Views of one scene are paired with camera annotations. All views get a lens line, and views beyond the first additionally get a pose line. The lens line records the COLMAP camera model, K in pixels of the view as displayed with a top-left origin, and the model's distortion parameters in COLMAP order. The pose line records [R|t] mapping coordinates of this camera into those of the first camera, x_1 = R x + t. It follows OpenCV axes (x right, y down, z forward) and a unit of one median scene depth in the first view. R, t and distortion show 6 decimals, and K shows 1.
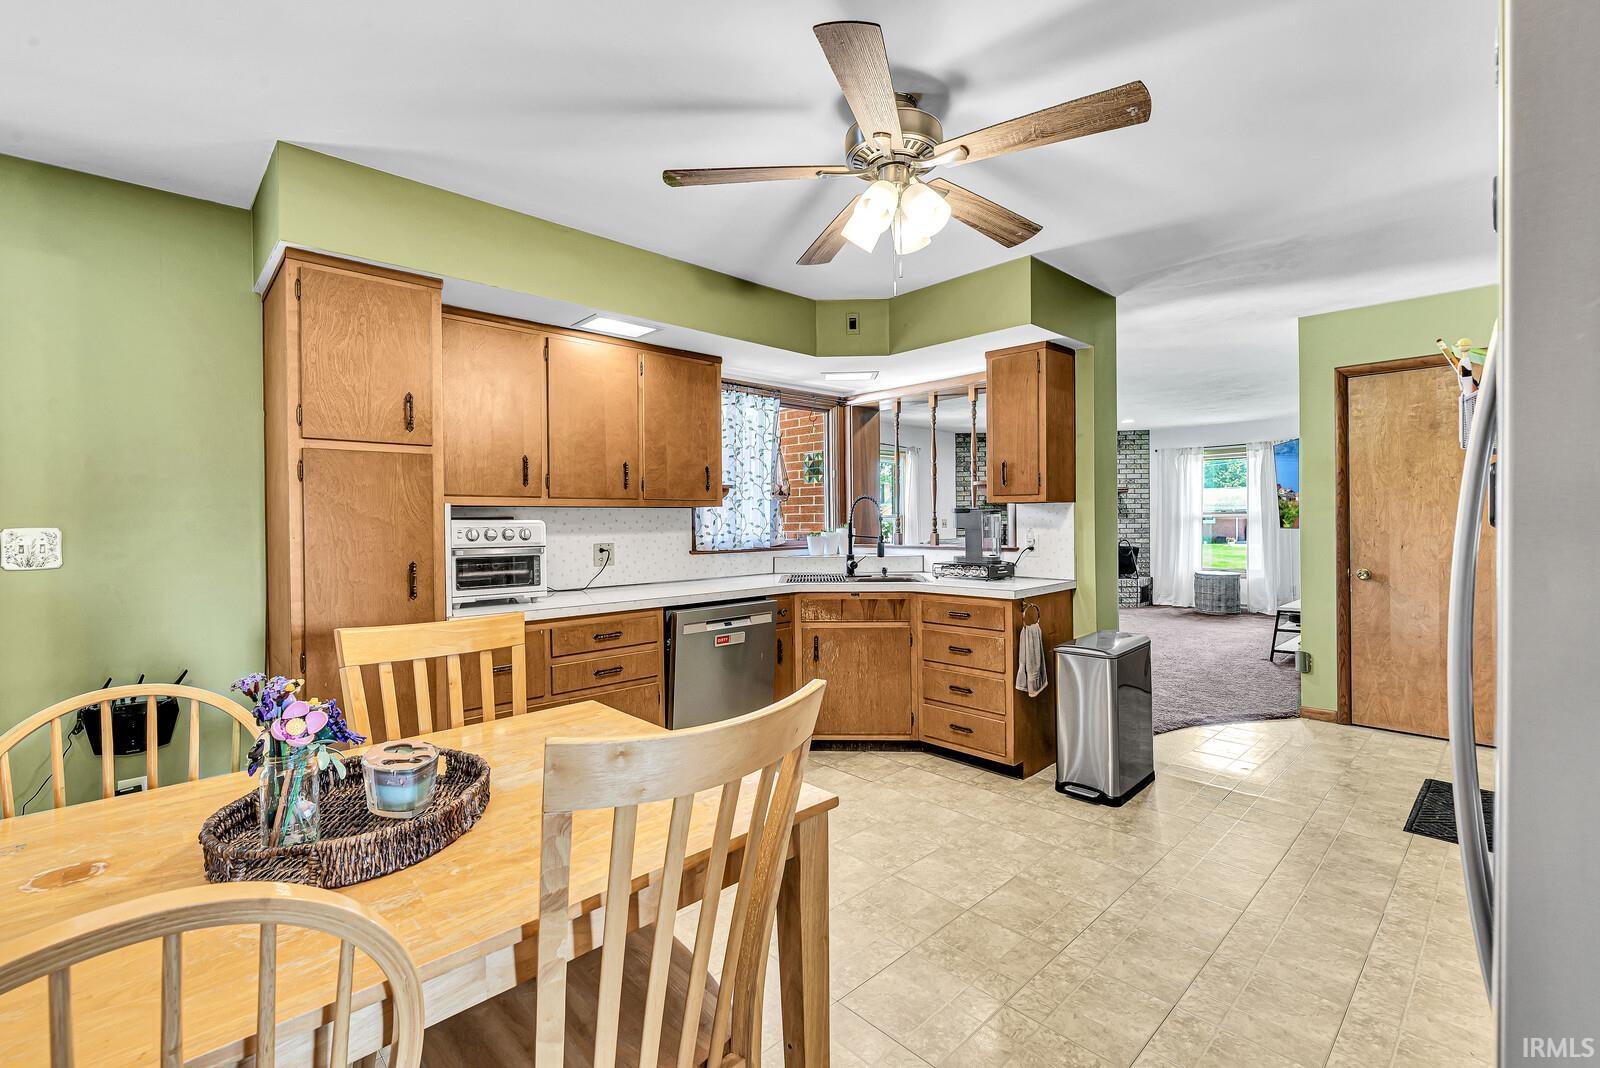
lens RADIAL K [[690.8, 0, 801.0], [0, 690.8, 521.5], [0, 0, 1]] dist [0.000615, -0.000026]
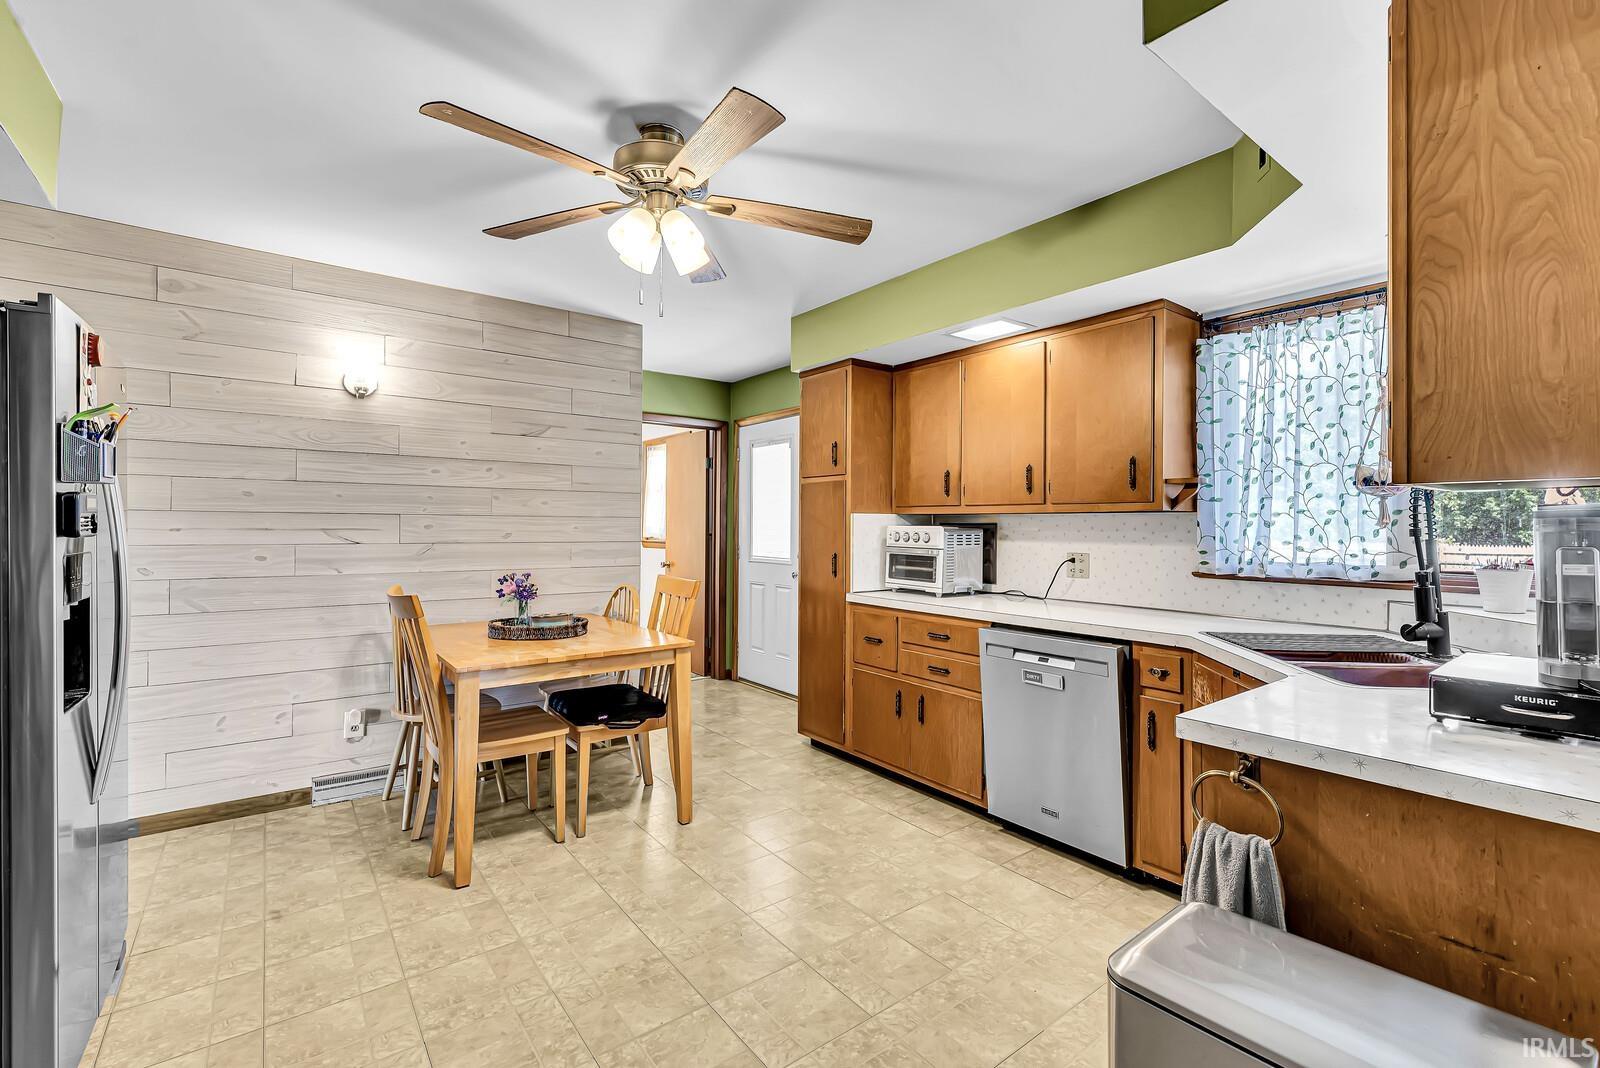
lens RADIAL K [[690.8, 0, 801.0], [0, 690.8, 521.5], [0, 0, 1]] dist [0.000615, -0.000026]
pose [[-0.095302, 0.003596, -0.995442, 0.299840], [-0.006622, 0.999969, 0.004247, -0.004760], [0.995426, 0.006996, -0.095275, 0.338876]]
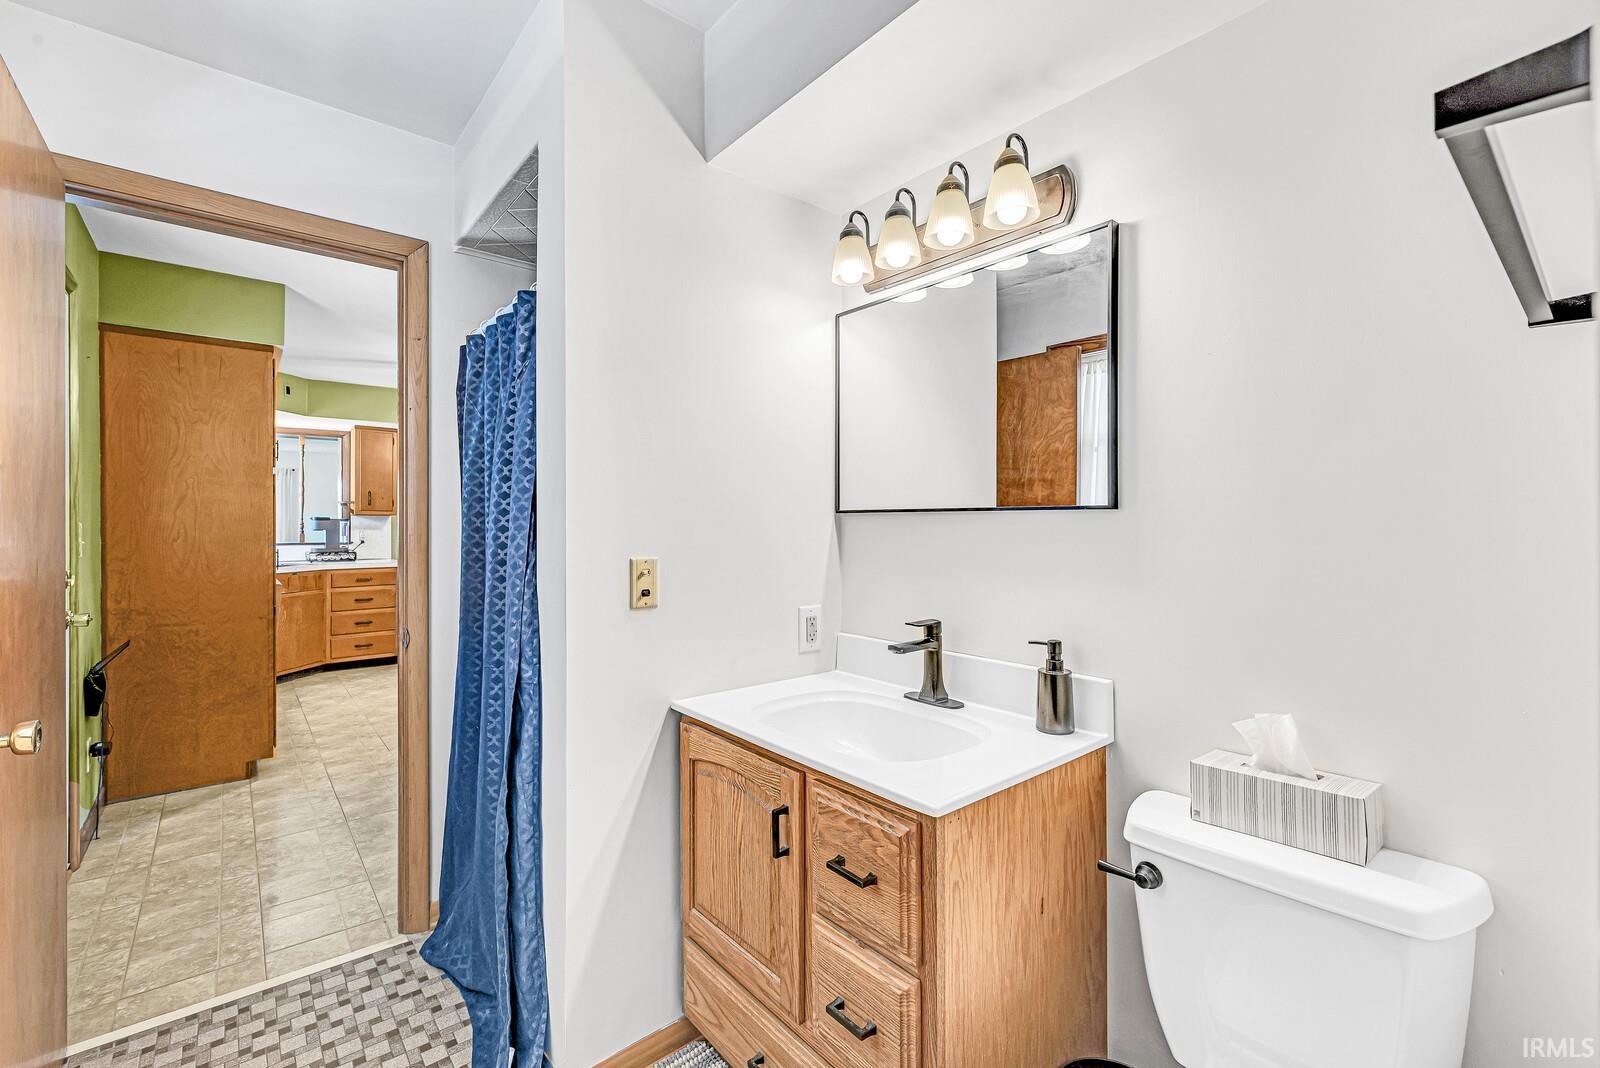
lens RADIAL K [[690.8, 0, 801.0], [0, 690.8, 521.5], [0, 0, 1]] dist [0.000615, -0.000026]
pose [[0.059696, 0.014639, 0.998109, -0.629254], [0.003625, 0.999883, -0.014882, 0.008888], [-0.998210, 0.004507, 0.059635, -0.083492]]
